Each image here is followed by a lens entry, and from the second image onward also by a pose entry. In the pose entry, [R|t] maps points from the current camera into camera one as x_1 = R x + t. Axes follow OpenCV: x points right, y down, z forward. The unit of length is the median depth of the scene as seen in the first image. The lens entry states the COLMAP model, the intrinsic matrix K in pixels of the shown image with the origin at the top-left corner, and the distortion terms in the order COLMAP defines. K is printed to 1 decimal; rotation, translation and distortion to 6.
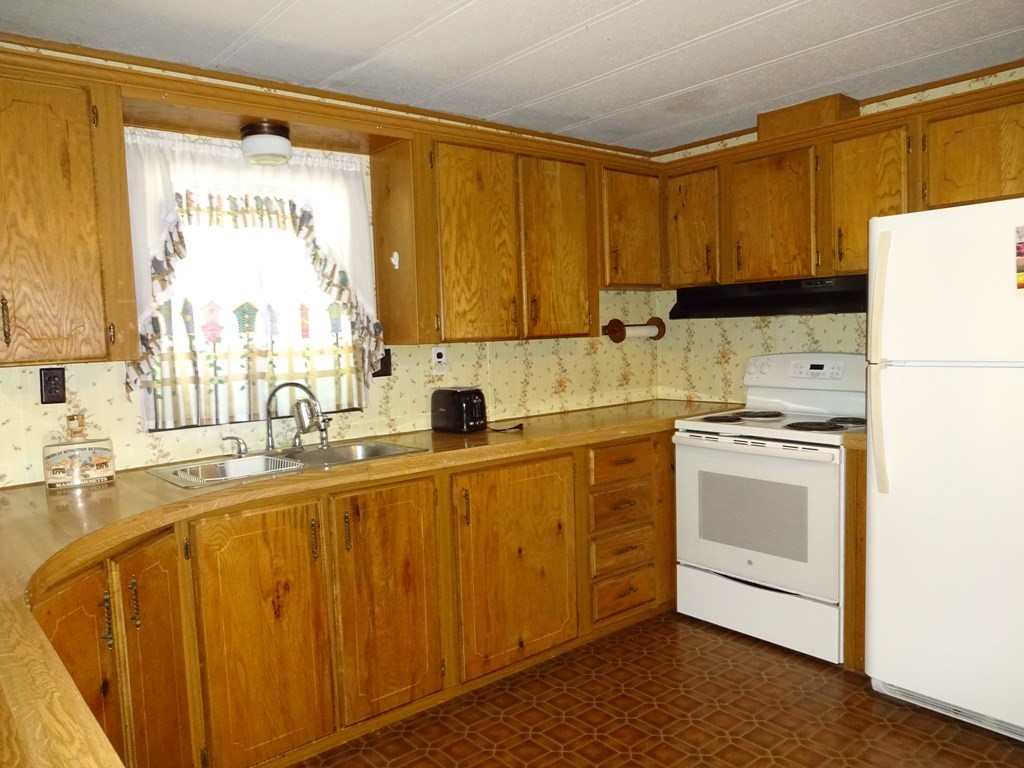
lens RADIAL K [[754.9, 0, 512.0], [0, 754.9, 384.0], [0, 0, 1]] dist [0.000674, 0.000212]
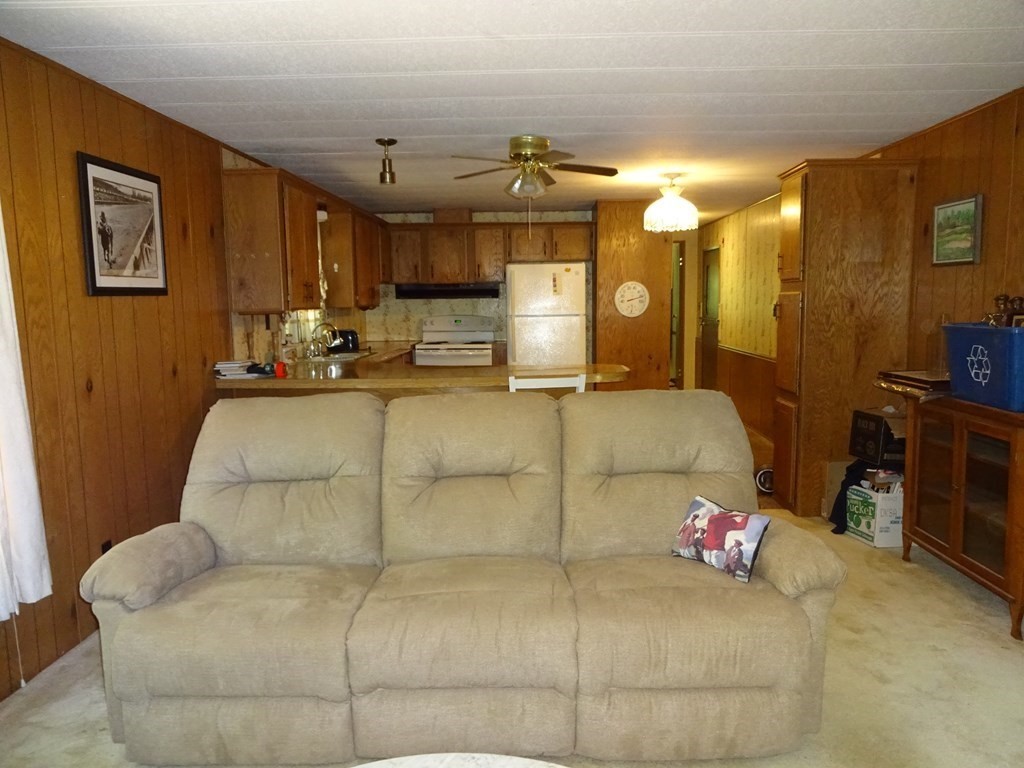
lens RADIAL K [[754.9, 0, 512.0], [0, 754.9, 384.0], [0, 0, 1]] dist [0.000674, 0.000212]
pose [[0.662657, -0.057724, 0.746695, -1.254015], [0.046814, 0.998268, 0.035626, 0.097233], [-0.747458, 0.011348, 0.664212, -0.677686]]
